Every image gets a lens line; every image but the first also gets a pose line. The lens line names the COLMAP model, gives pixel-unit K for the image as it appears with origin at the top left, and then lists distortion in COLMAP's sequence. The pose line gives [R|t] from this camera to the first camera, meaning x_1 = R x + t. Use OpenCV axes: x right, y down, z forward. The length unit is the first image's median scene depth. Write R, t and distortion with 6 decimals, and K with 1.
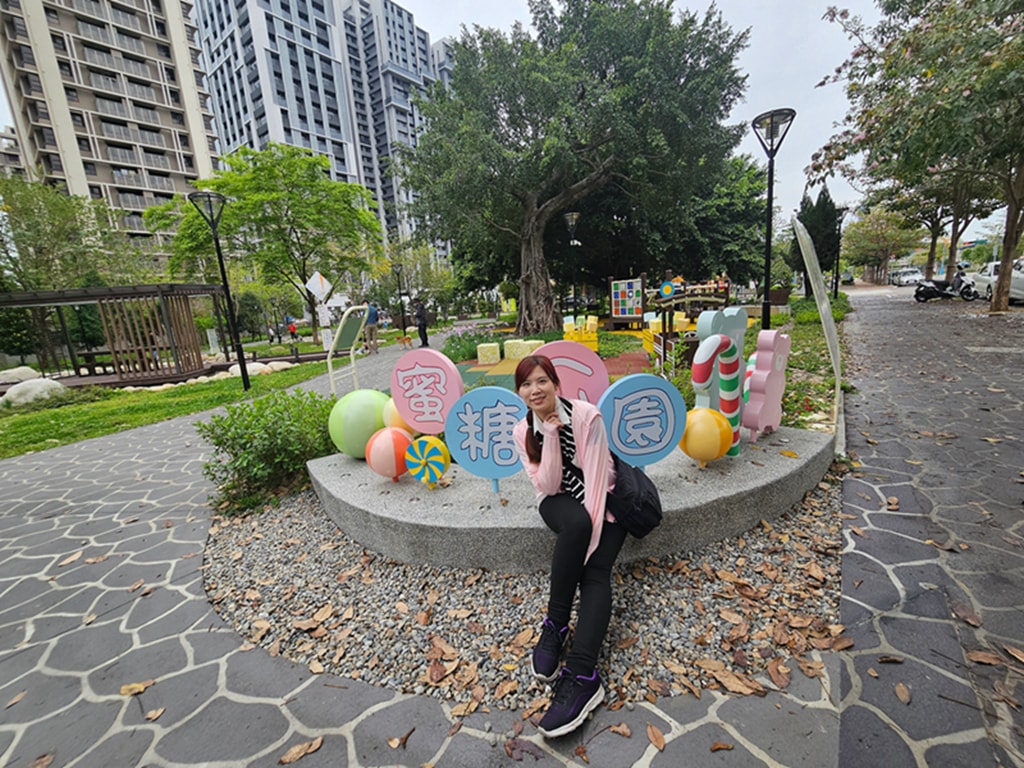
lens RADIAL K [[423.8, 0, 509.5], [0, 423.8, 385.2], [0, 0, 1]] dist [0.000322, 0.000220]
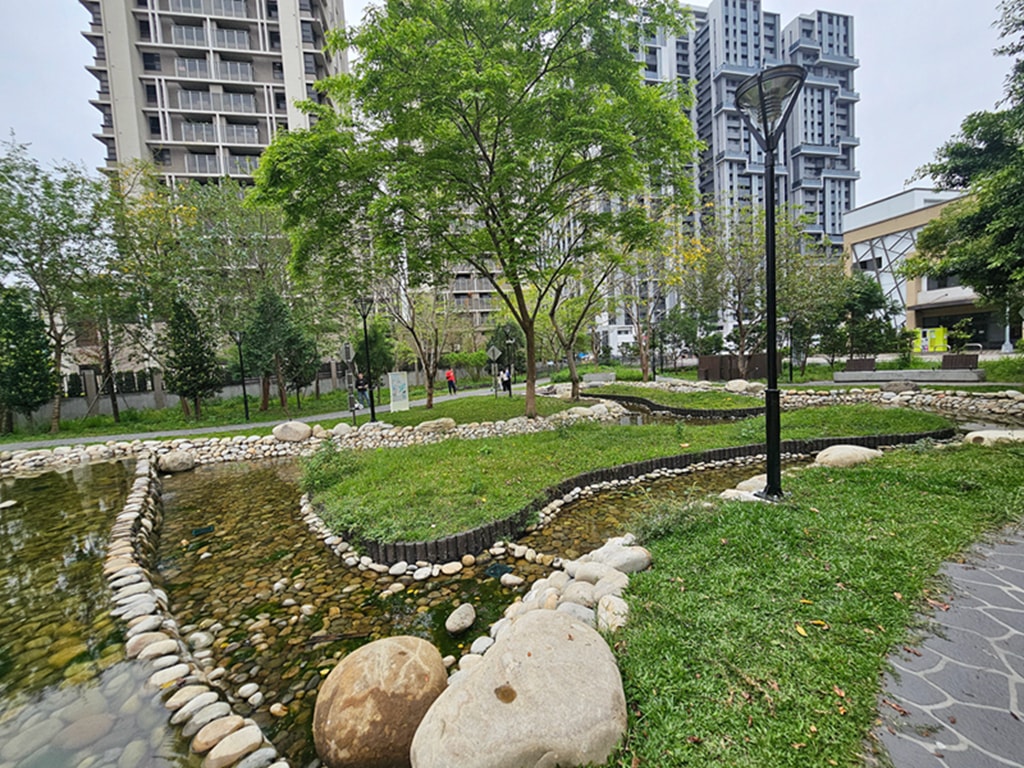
lens RADIAL K [[423.8, 0, 509.5], [0, 423.8, 385.2], [0, 0, 1]] dist [0.000322, 0.000220]
pose [[0.775917, 0.069230, -0.627024, -0.265564], [-0.121603, 0.991732, -0.040981, -0.162347], [0.619003, 0.108046, 0.777921, 0.927334]]
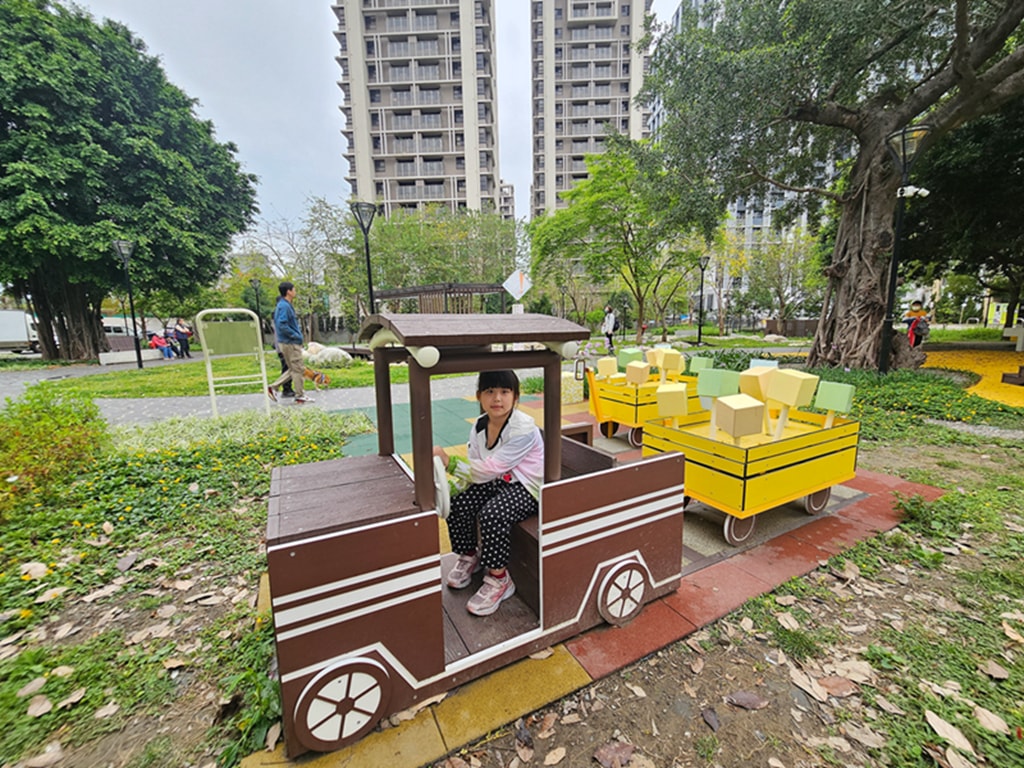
lens RADIAL K [[420.4, 0, 510.0], [0, 420.4, 385.7], [0, 0, 1]] dist [-0.000361, 0.000258]
pose [[0.609480, 0.182604, -0.771485, 0.197338], [-0.176489, 0.979945, 0.092517, -0.060687], [0.772907, 0.079771, 0.629485, 0.259137]]
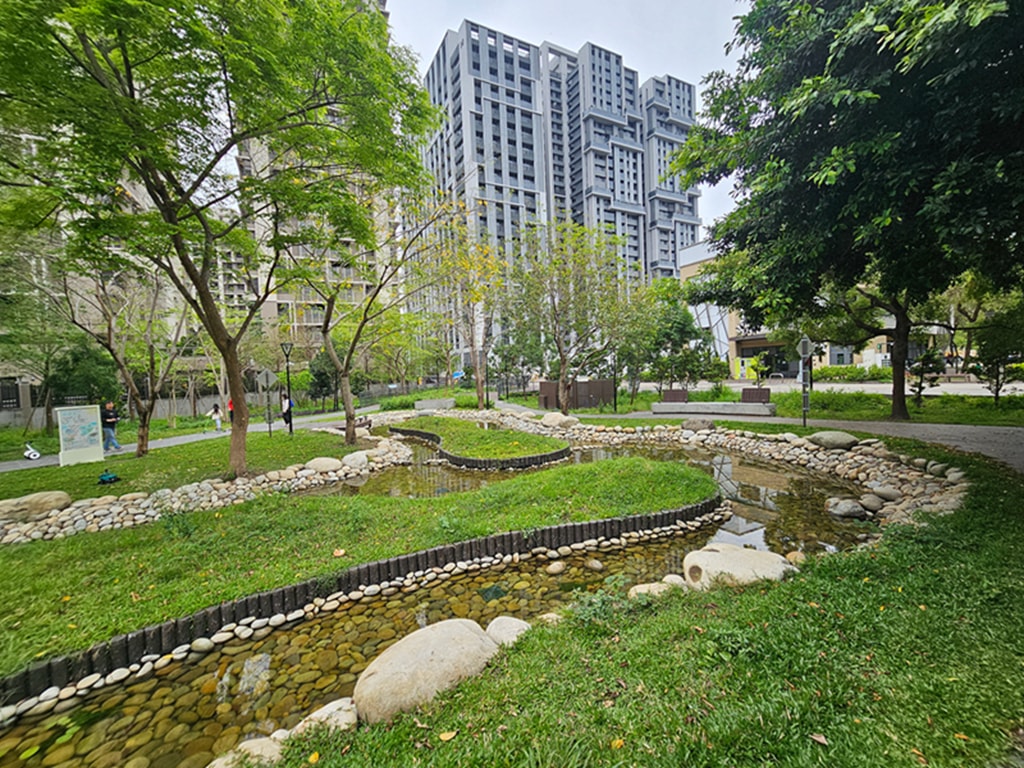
lens RADIAL K [[427.1, 0, 504.1], [0, 427.1, 389.2], [0, 0, 1]] dist [-0.000001, -0.000071]
pose [[0.903924, 0.054459, -0.424211, -0.189615], [-0.107191, 0.989051, -0.101433, -0.229439], [0.414042, 0.137159, 0.899865, 1.184052]]
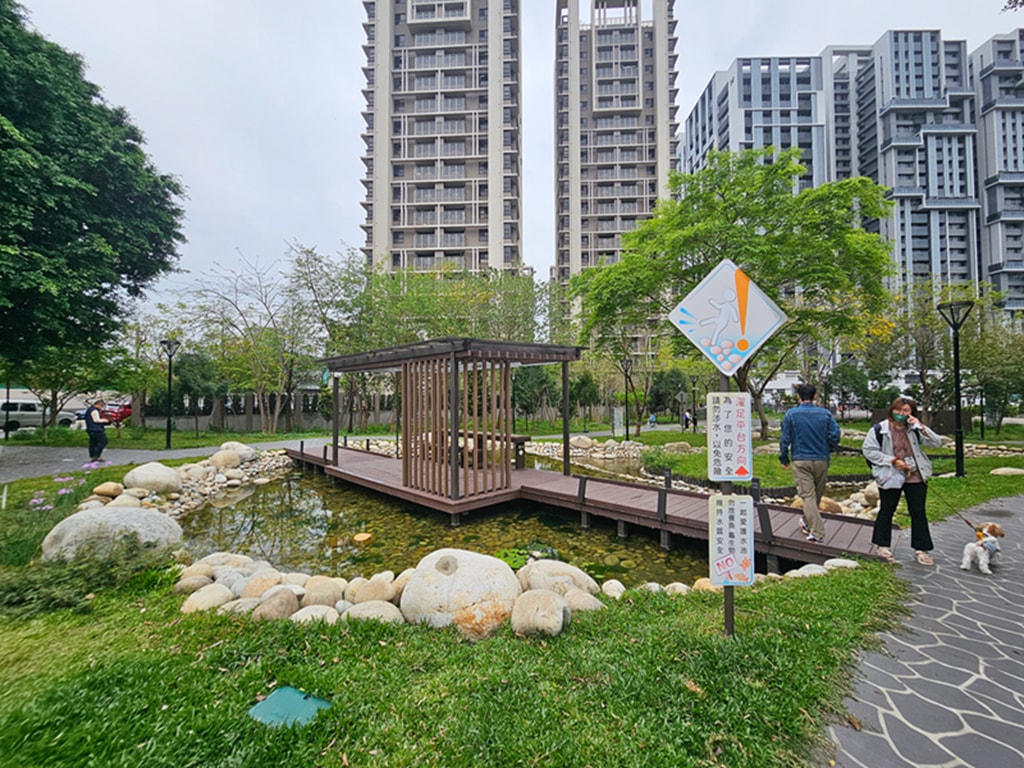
lens RADIAL K [[421.6, 0, 512.0], [0, 421.6, 384.0], [0, 0, 1]] dist [0.008079, -0.003109]
pose [[0.584130, 0.045435, -0.810387, -0.204743], [-0.196712, 0.976590, -0.087038, -0.094417], [0.787462, 0.210254, 0.579394, 0.487291]]
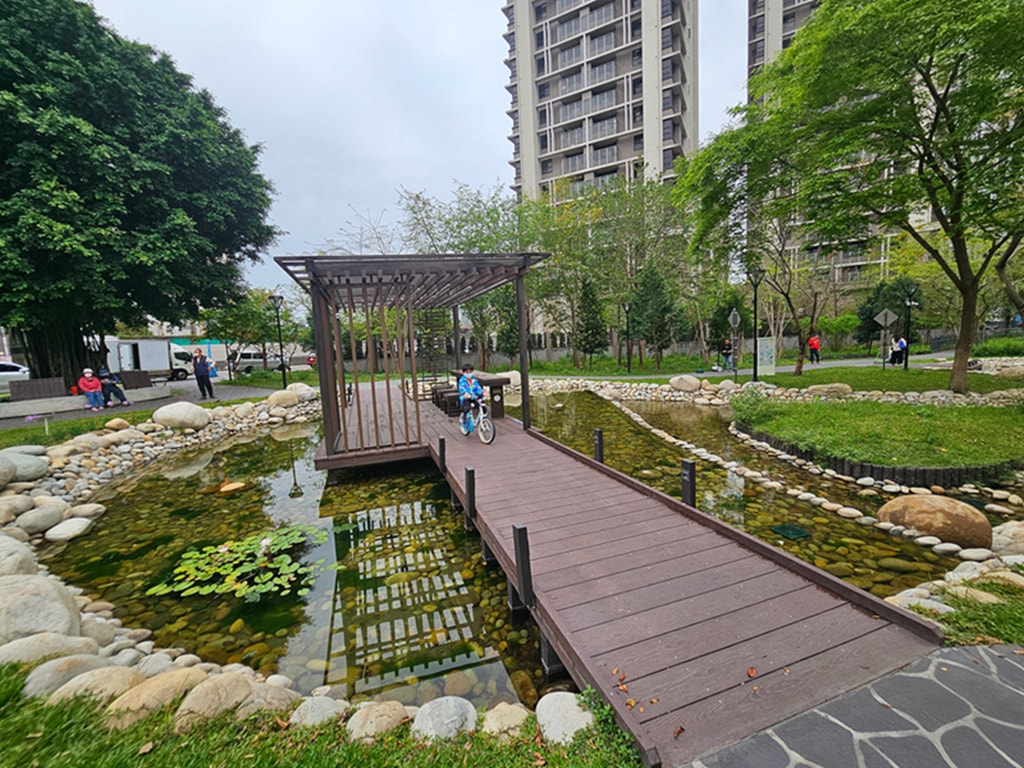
lens RADIAL K [[420.4, 0, 510.0], [0, 420.4, 385.7], [0, 0, 1]] dist [-0.000361, 0.000258]
pose [[0.186248, 0.169626, -0.967749, -0.210670], [-0.158165, 0.977313, 0.140863, -0.133932], [0.969688, 0.126828, 0.208851, 0.744859]]
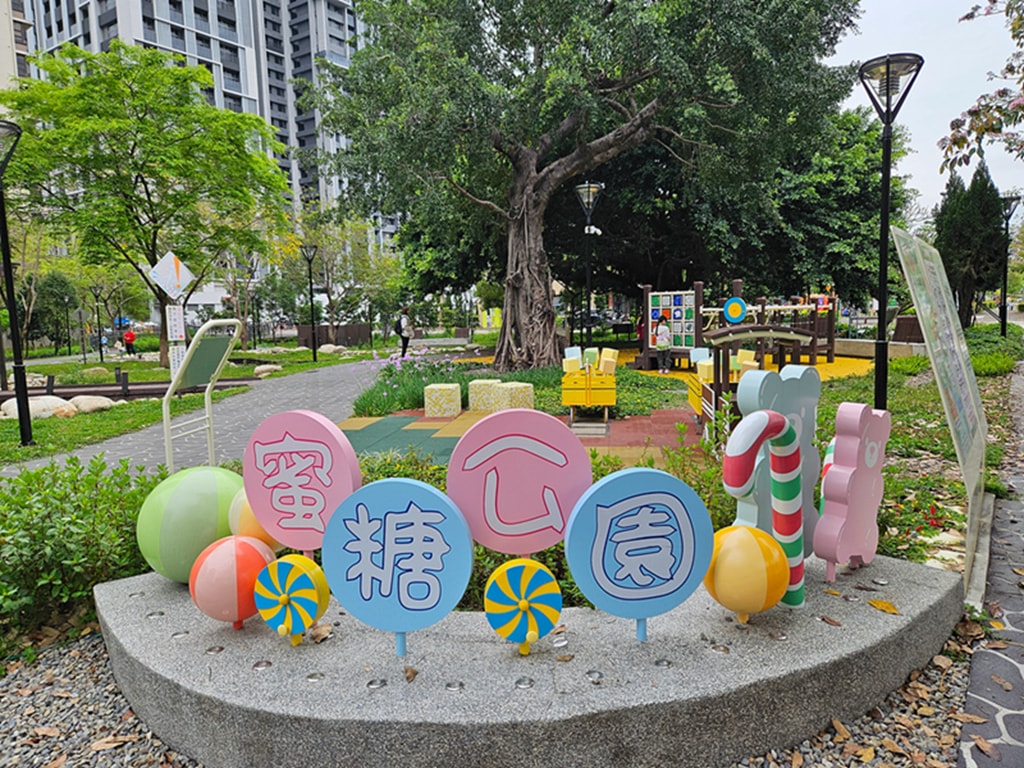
lens RADIAL K [[688.0, 0, 516.0], [0, 688.0, 382.7], [0, 0, 1]] dist [0.061904, -0.046062]
pose [[0.998172, 0.047361, 0.037535, 0.008855], [-0.043722, 0.994757, -0.092447, -0.005577], [-0.041717, 0.090637, 0.995010, -0.002796]]
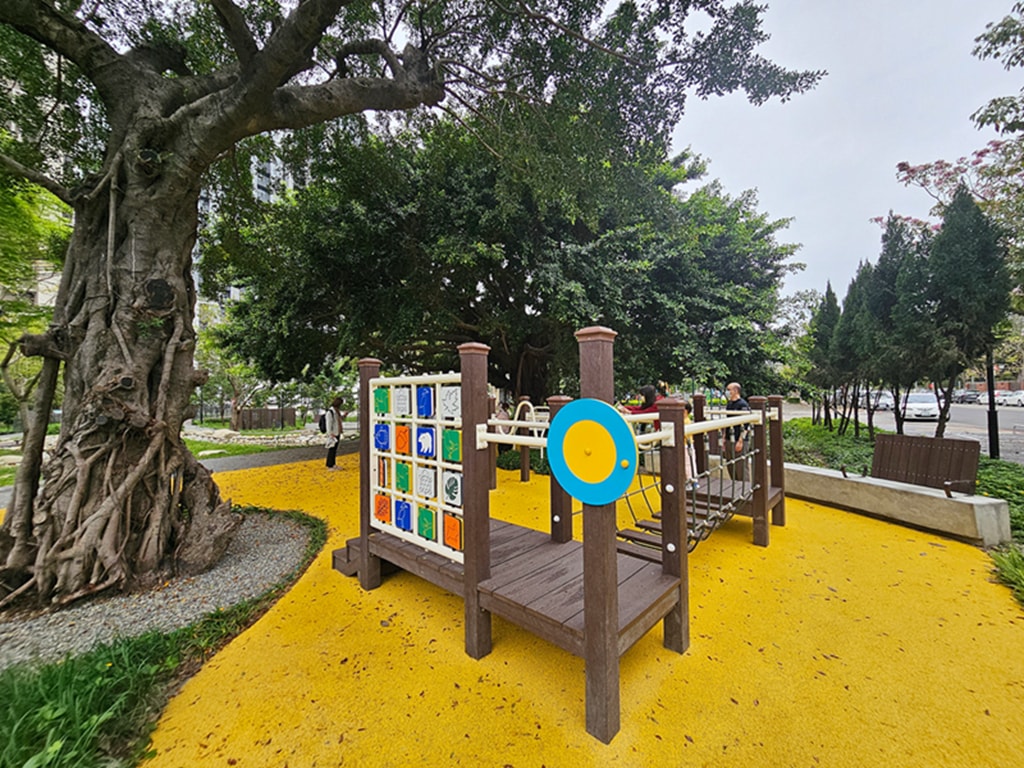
lens RADIAL K [[430.6, 0, 513.1], [0, 430.6, 380.4], [0, 0, 1]] dist [-0.000105, 0.000060]
pose [[0.988509, 0.066647, 0.135677, 0.227253], [-0.033597, 0.971975, -0.232671, -0.149615], [-0.147382, 0.225439, 0.963045, 0.597033]]
